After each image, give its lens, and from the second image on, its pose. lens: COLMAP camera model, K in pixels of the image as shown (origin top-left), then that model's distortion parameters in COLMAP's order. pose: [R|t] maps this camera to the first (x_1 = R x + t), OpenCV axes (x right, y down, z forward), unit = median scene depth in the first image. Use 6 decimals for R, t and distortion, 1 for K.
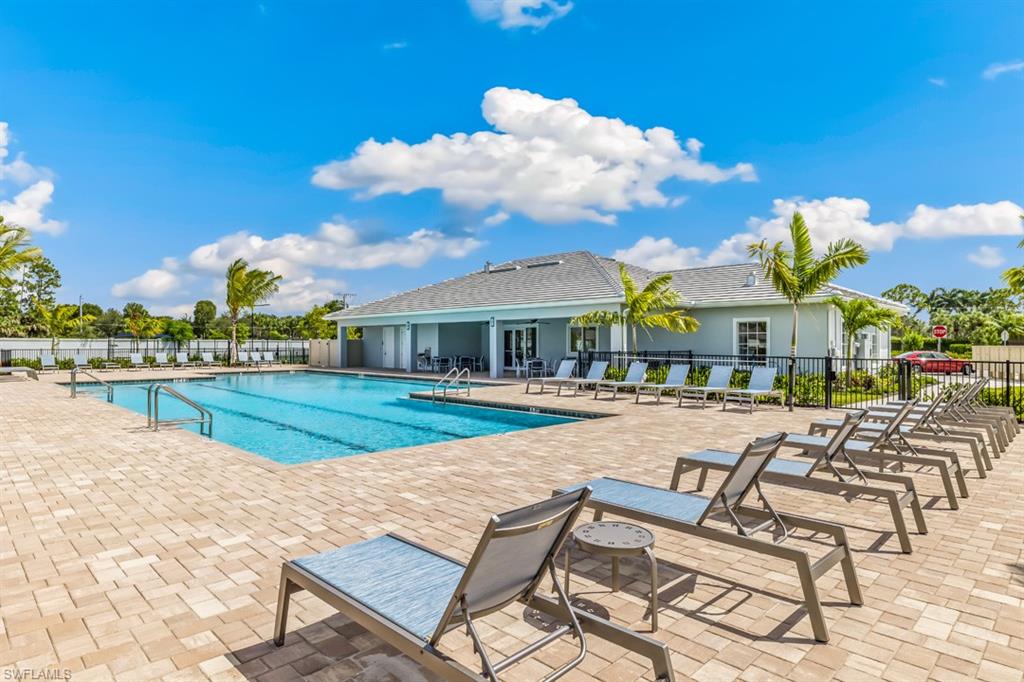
lens RADIAL K [[565.1, 0, 515.1], [0, 565.1, 340.3], [0, 0, 1]] dist [0.006608, 0.001168]
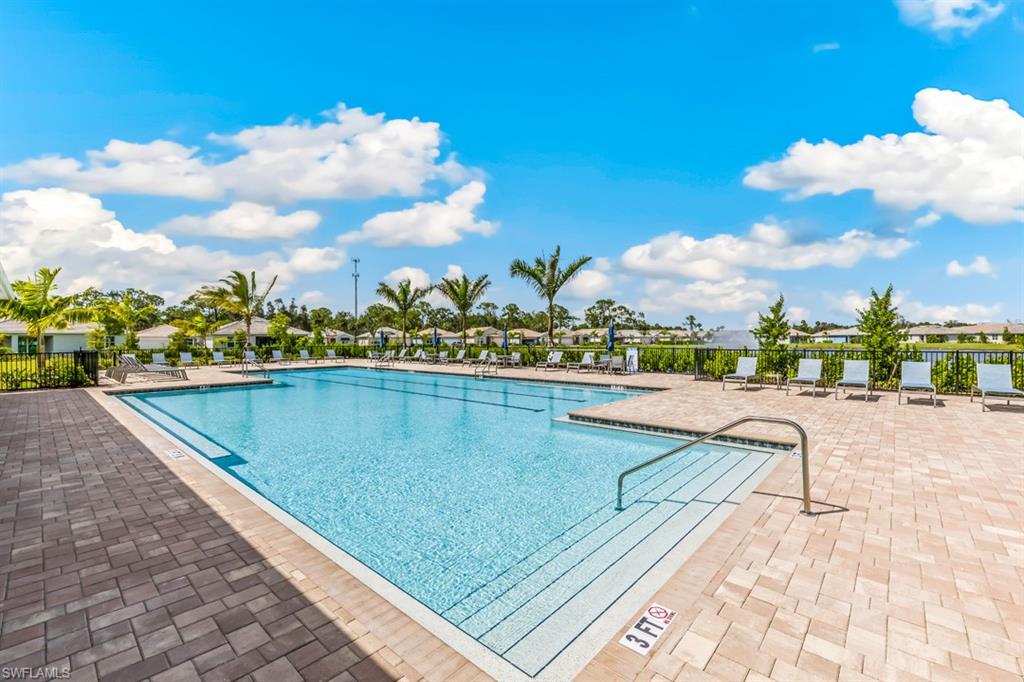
lens RADIAL K [[437.8, 0, 507.8], [0, 437.8, 342.8], [0, 0, 1]] dist [0.002140, -0.000142]
pose [[0.999871, -0.001049, 0.016029, -0.790754], [0.000704, 0.999769, 0.021500, -0.011163], [-0.016048, -0.021486, 0.999640, 0.219370]]
